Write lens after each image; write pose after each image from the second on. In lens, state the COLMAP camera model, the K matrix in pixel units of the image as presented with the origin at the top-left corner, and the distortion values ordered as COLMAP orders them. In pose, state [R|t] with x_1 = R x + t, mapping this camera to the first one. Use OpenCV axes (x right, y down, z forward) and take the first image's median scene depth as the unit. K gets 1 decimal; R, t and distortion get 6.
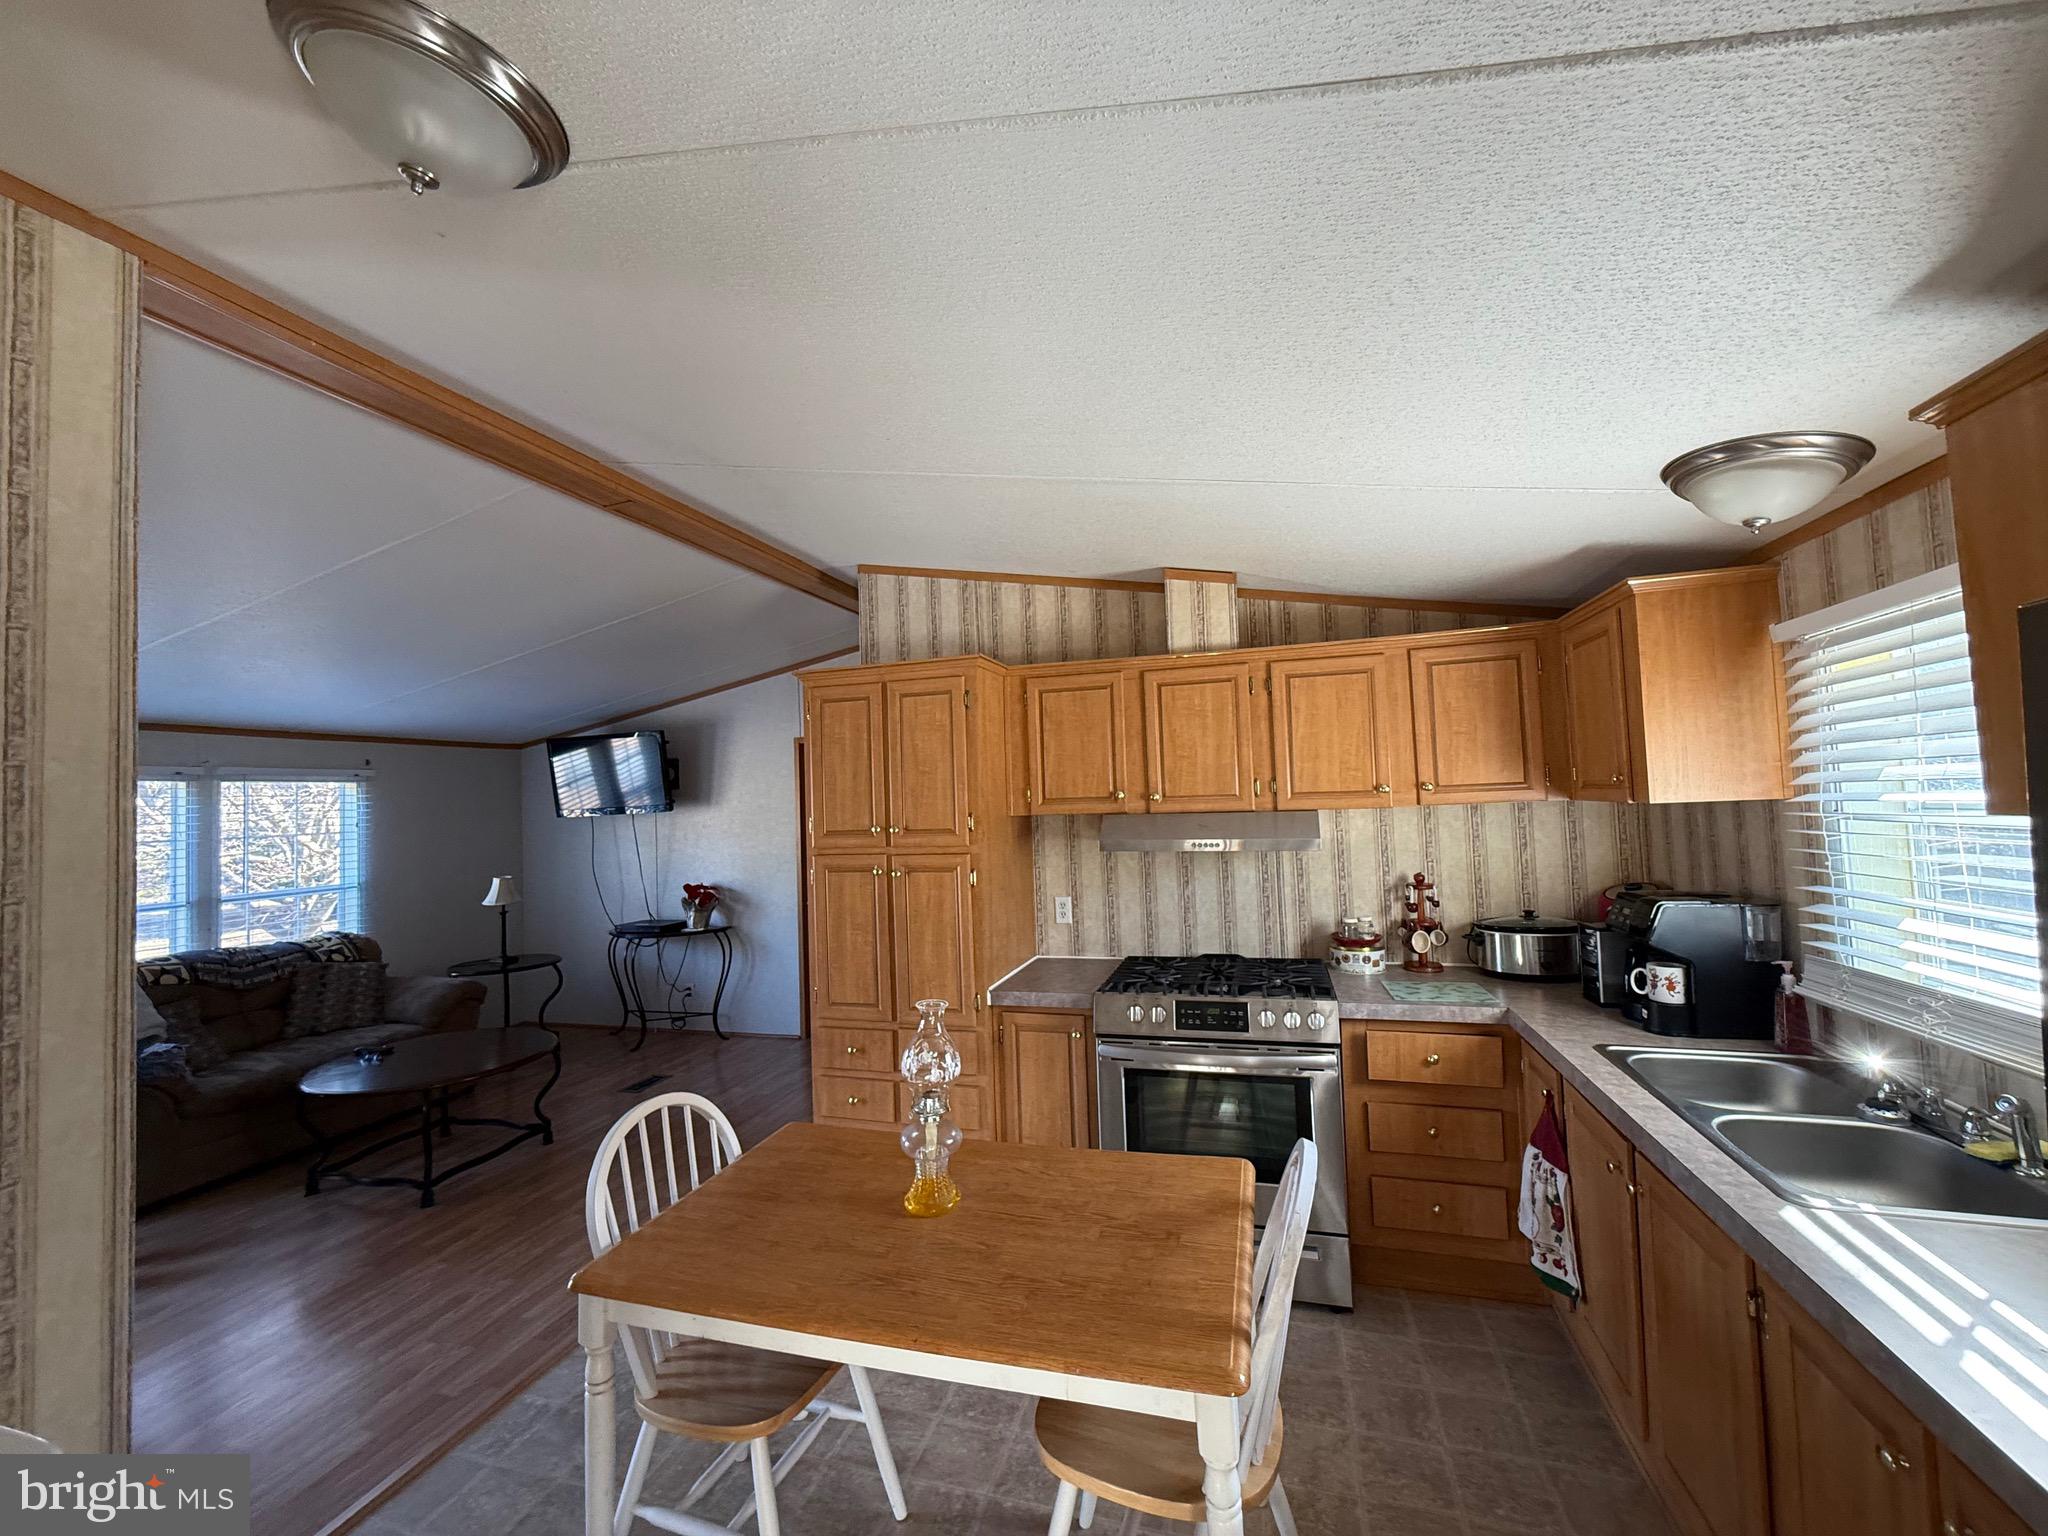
lens RADIAL K [[815.1, 0, 1024.0], [0, 815.1, 768.0], [0, 0, 1]] dist [0.000706, -0.000390]
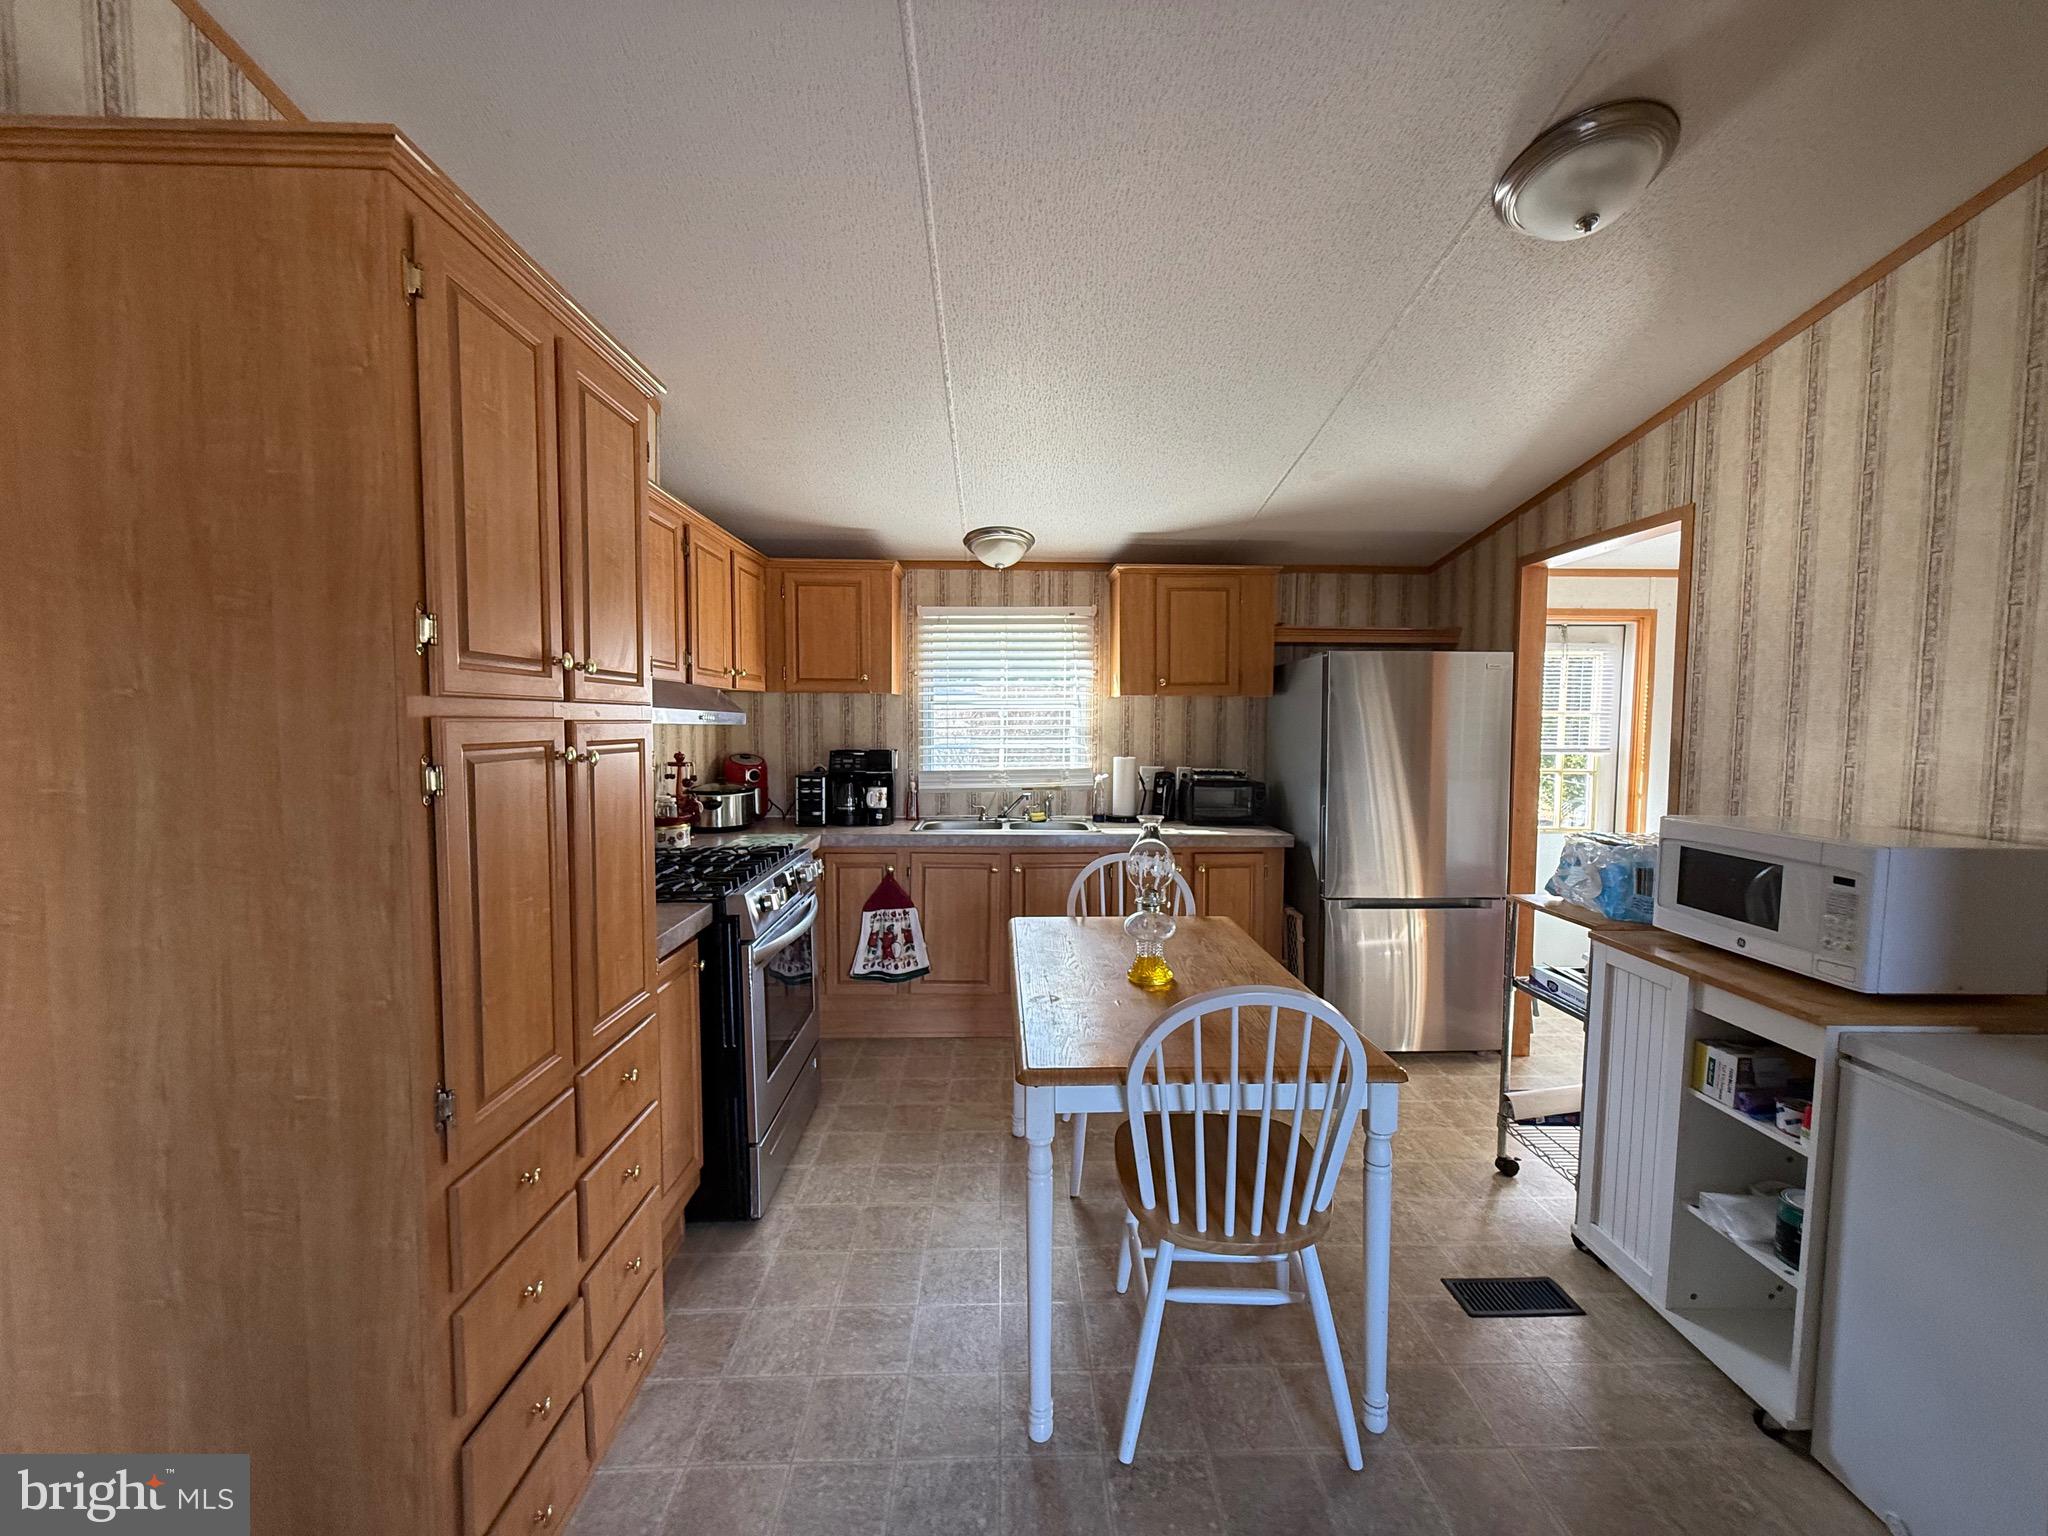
lens RADIAL K [[815.1, 0, 1024.0], [0, 815.1, 768.0], [0, 0, 1]] dist [0.000706, -0.000390]
pose [[-0.308630, -0.022707, 0.950911, -0.764627], [-0.032613, 0.999380, 0.013279, 0.133761], [-0.950623, -0.026914, -0.309180, 0.994198]]
